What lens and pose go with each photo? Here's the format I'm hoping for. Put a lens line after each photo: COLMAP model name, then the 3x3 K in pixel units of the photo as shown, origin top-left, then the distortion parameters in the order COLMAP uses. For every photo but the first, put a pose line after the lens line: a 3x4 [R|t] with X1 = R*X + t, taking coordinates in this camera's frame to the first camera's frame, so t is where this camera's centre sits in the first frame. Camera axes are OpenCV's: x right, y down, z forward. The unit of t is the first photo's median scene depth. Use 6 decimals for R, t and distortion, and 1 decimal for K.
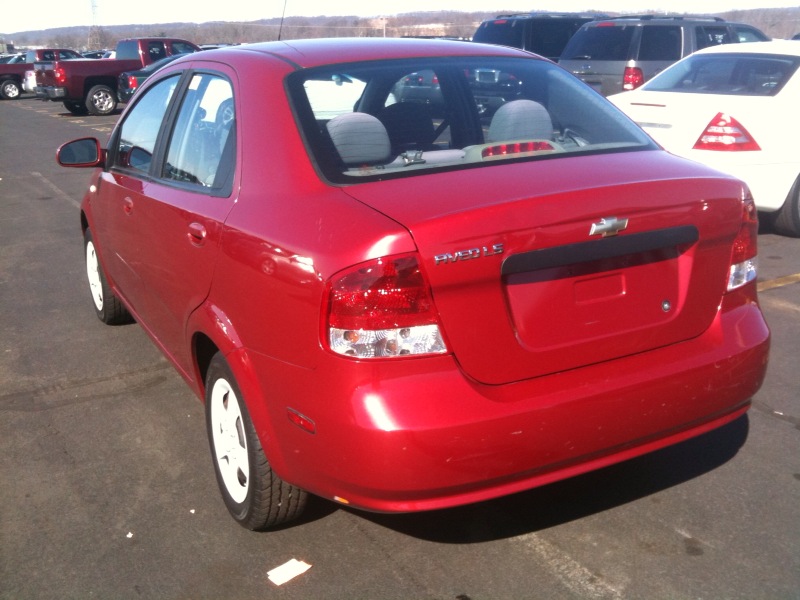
lens RADIAL K [[791.7, 0, 400.0], [0, 791.7, 300.0], [0, 0, 1]] dist [0.028004, -0.001265]
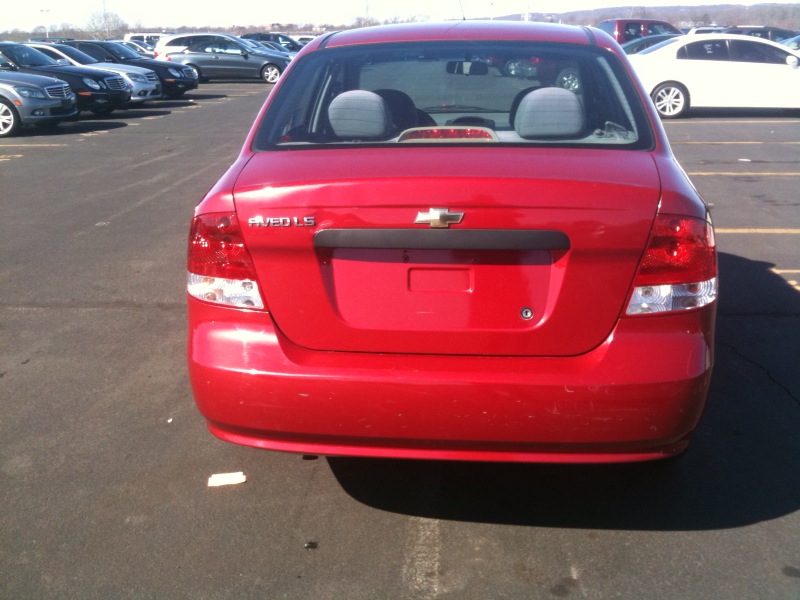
lens RADIAL K [[771.5, 0, 400.0], [0, 771.5, 300.0], [0, 0, 1]] dist [0.135113, -0.266702]
pose [[0.848659, 0.183925, -0.495933, 0.597427], [-0.171208, 0.982641, 0.071451, -0.043810], [0.500466, 0.024270, 0.865416, 0.125989]]
